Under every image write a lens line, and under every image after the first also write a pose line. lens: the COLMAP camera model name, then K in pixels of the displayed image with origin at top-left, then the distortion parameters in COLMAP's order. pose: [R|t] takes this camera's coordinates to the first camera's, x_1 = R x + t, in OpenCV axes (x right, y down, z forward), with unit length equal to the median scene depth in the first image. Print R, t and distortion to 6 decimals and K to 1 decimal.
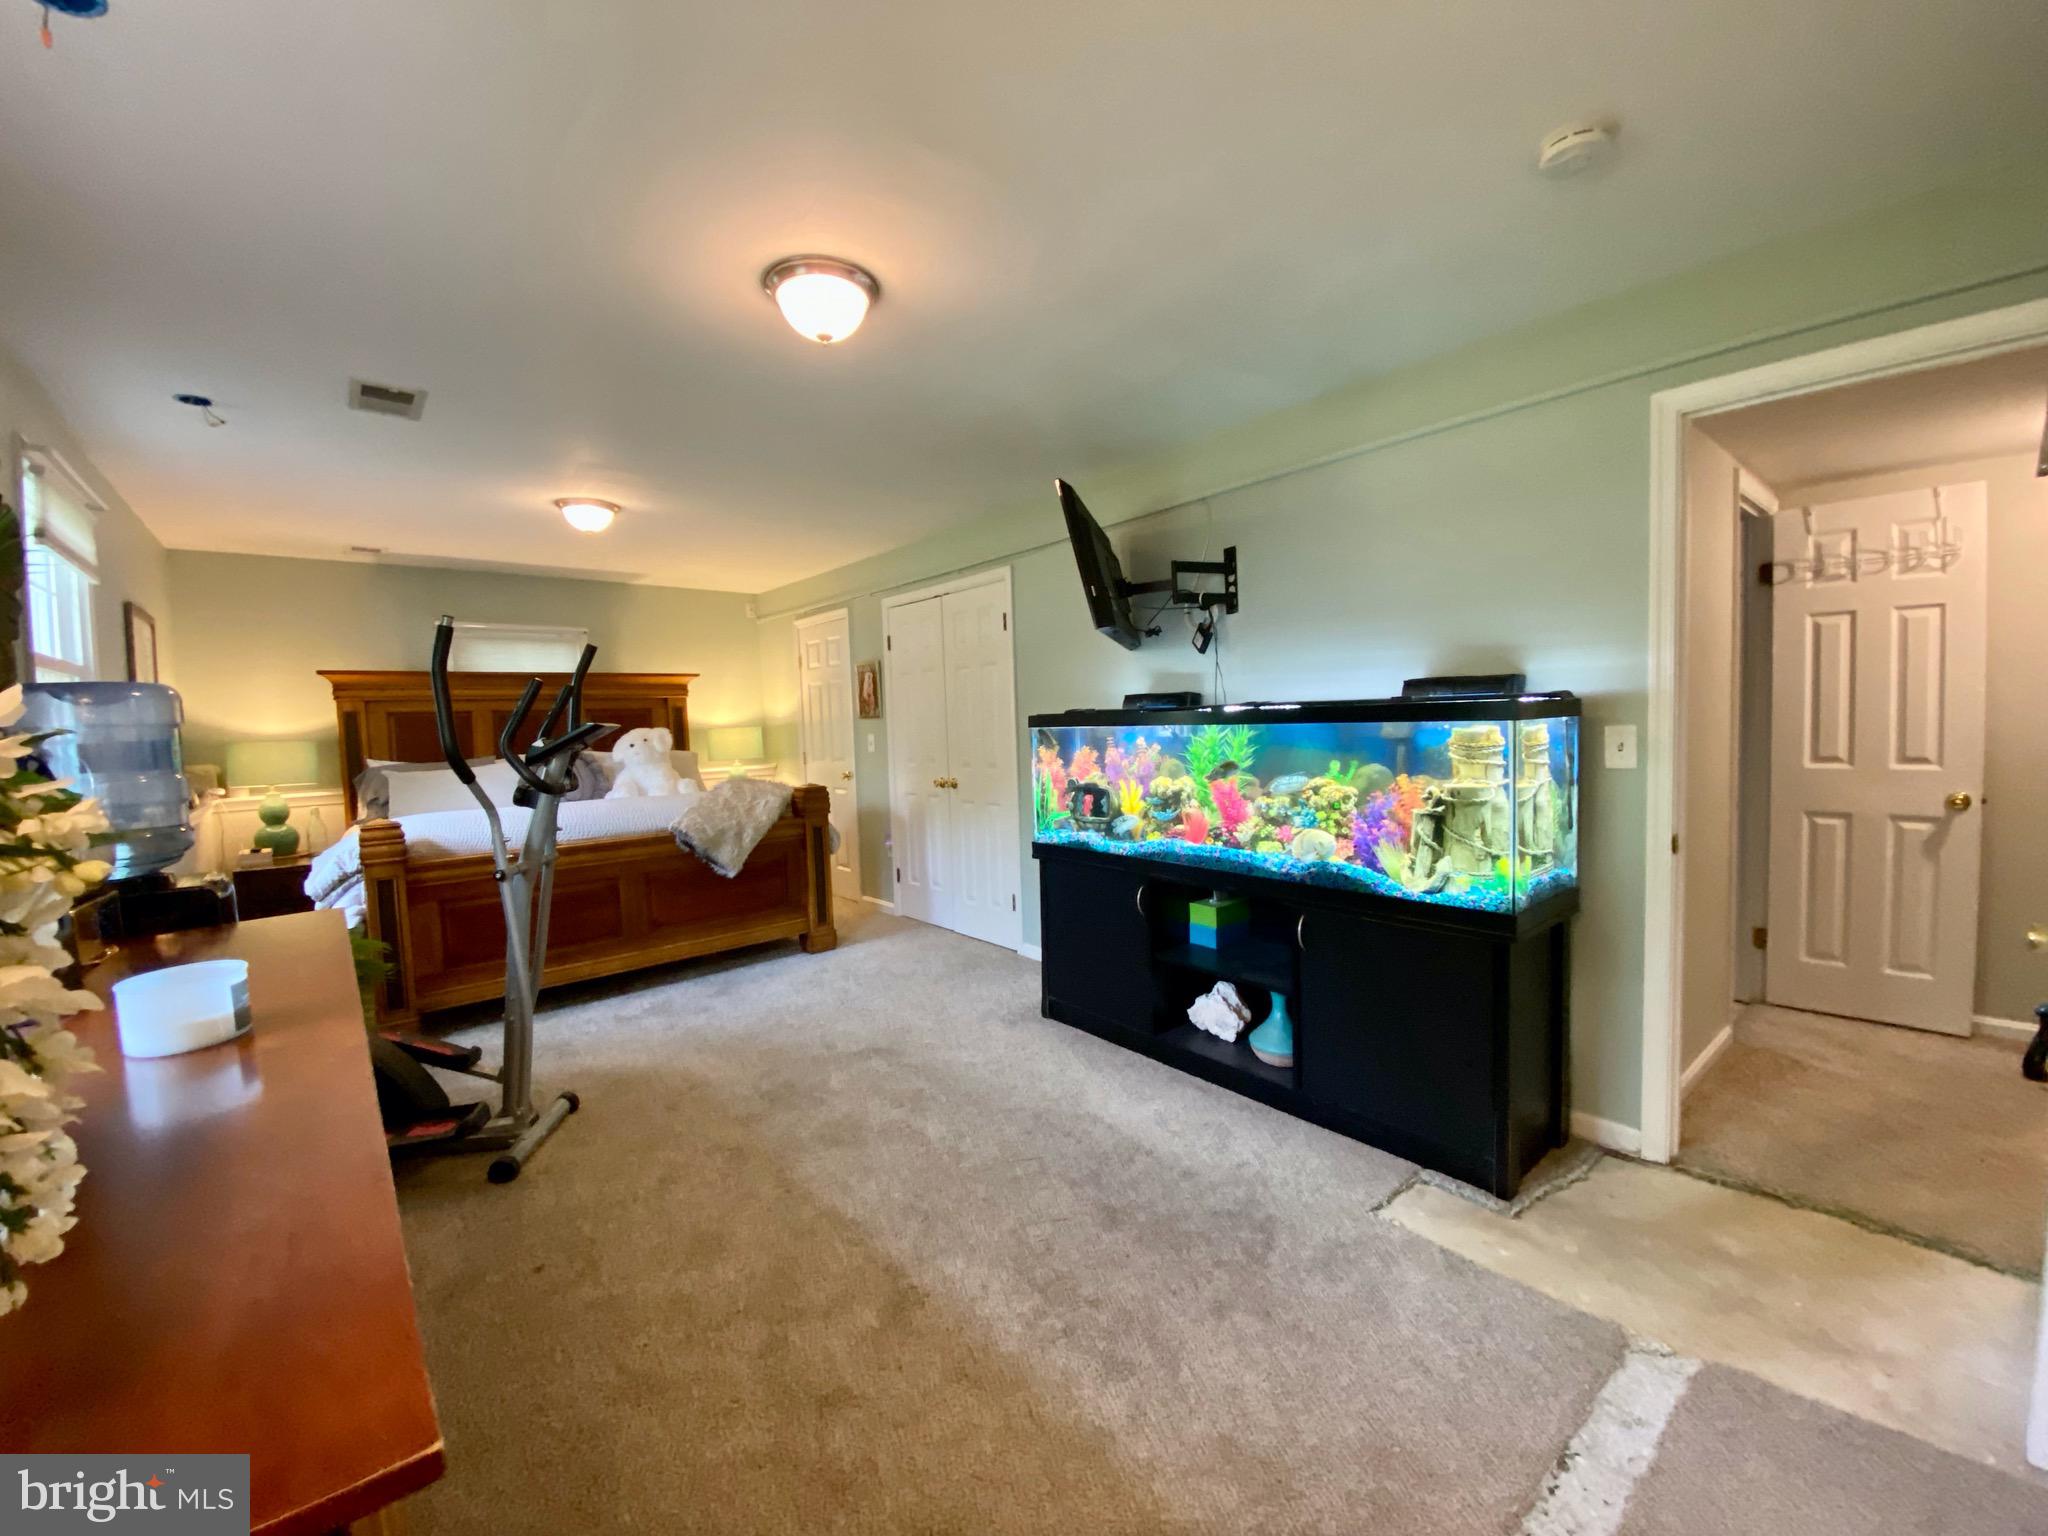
lens RADIAL K [[832.5, 0, 1020.2], [0, 832.5, 765.1], [0, 0, 1]] dist [0.023718, -0.021889]
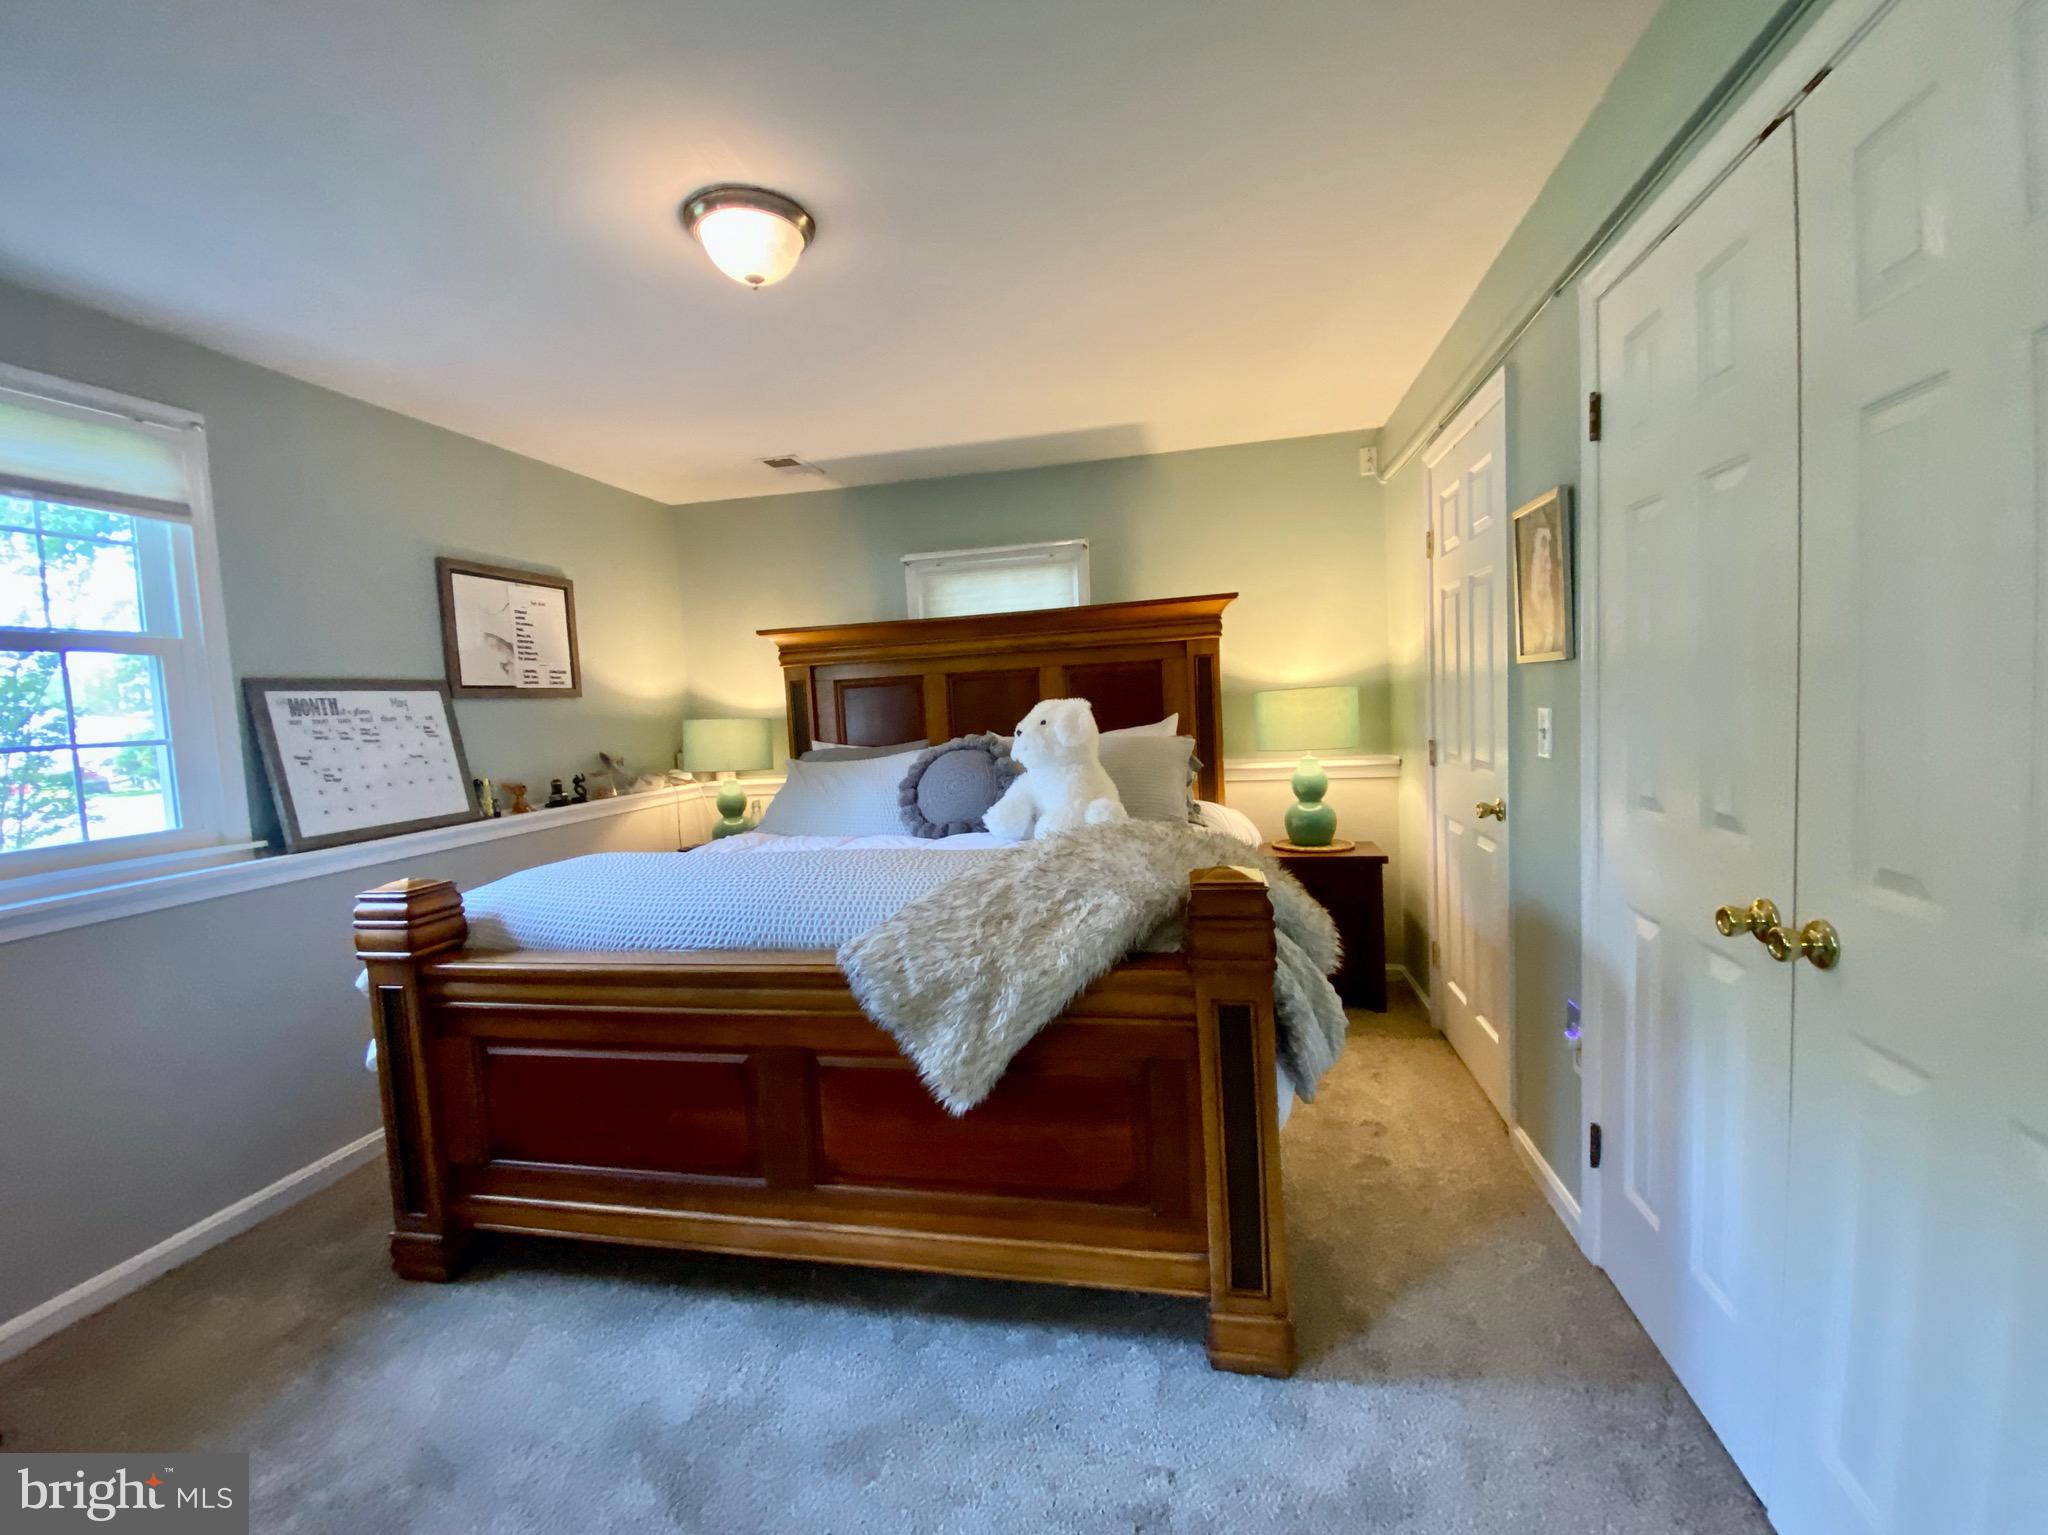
lens RADIAL K [[832.5, 0, 1020.2], [0, 832.5, 764.6], [0, 0, 1]] dist [0.023718, -0.021889]
pose [[0.609726, 0.060677, -0.790286, -0.035791], [-0.009964, 0.997574, 0.068904, -0.040308], [0.792550, -0.034138, 0.608851, 0.684507]]
